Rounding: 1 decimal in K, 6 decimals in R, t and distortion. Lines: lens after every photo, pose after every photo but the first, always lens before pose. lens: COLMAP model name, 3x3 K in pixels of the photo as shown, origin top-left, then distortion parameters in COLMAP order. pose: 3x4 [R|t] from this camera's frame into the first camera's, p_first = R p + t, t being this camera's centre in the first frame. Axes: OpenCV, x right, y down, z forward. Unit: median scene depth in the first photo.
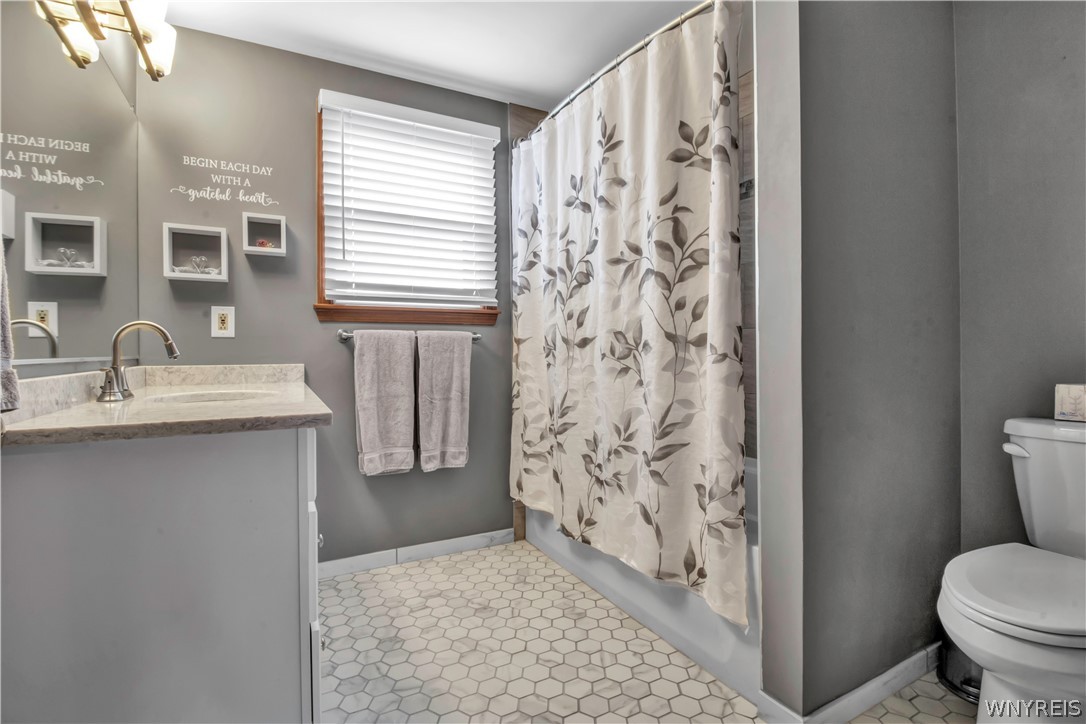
lens RADIAL K [[509.9, 0, 548.6], [0, 509.9, 350.7], [0, 0, 1]] dist [0.002596, -0.016302]
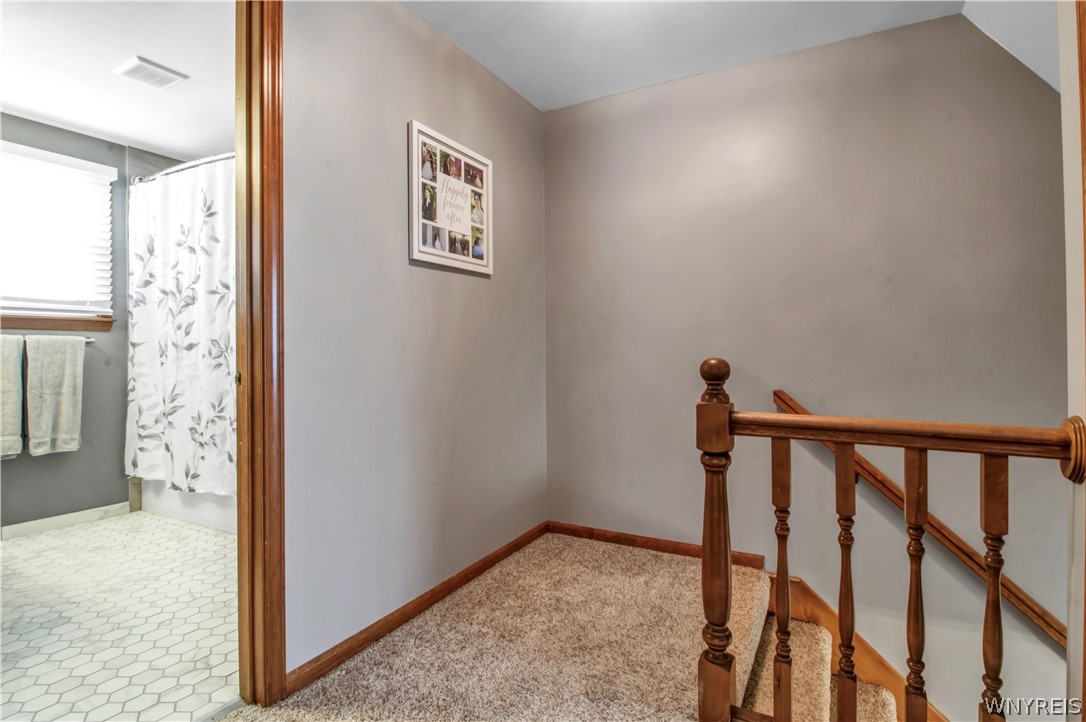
lens RADIAL K [[540.0, 0, 548.4], [0, 540.0, 346.2], [0, 0, 1]] dist [0.001894, -0.010925]
pose [[0.840170, 0.004936, 0.542301, 0.088796], [0.000933, 0.999944, -0.010547, -0.000874], [-0.542322, 0.009368, 0.840118, -0.735509]]
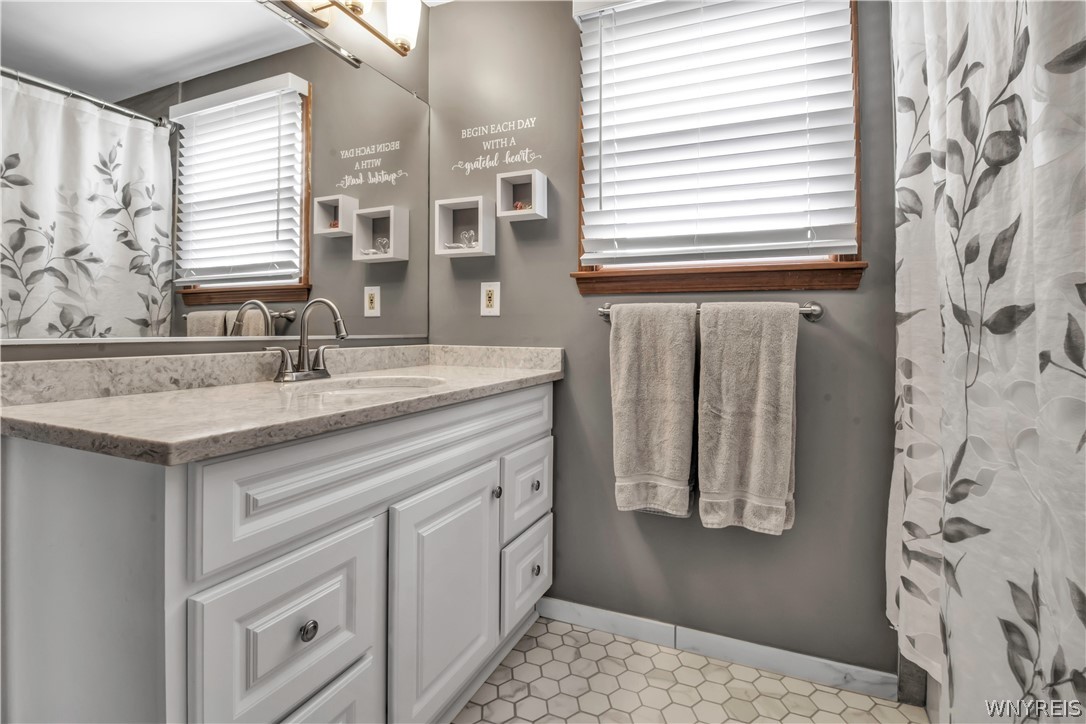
lens RADIAL K [[514.9, 0, 548.3], [0, 514.9, 322.0], [0, 0, 1]] dist [0.003235, -0.016631]
pose [[0.621135, -0.001485, -0.783702, 0.147956], [-0.011363, 0.999876, -0.010900, -0.006024], [0.783621, 0.015675, 0.621041, 0.489213]]
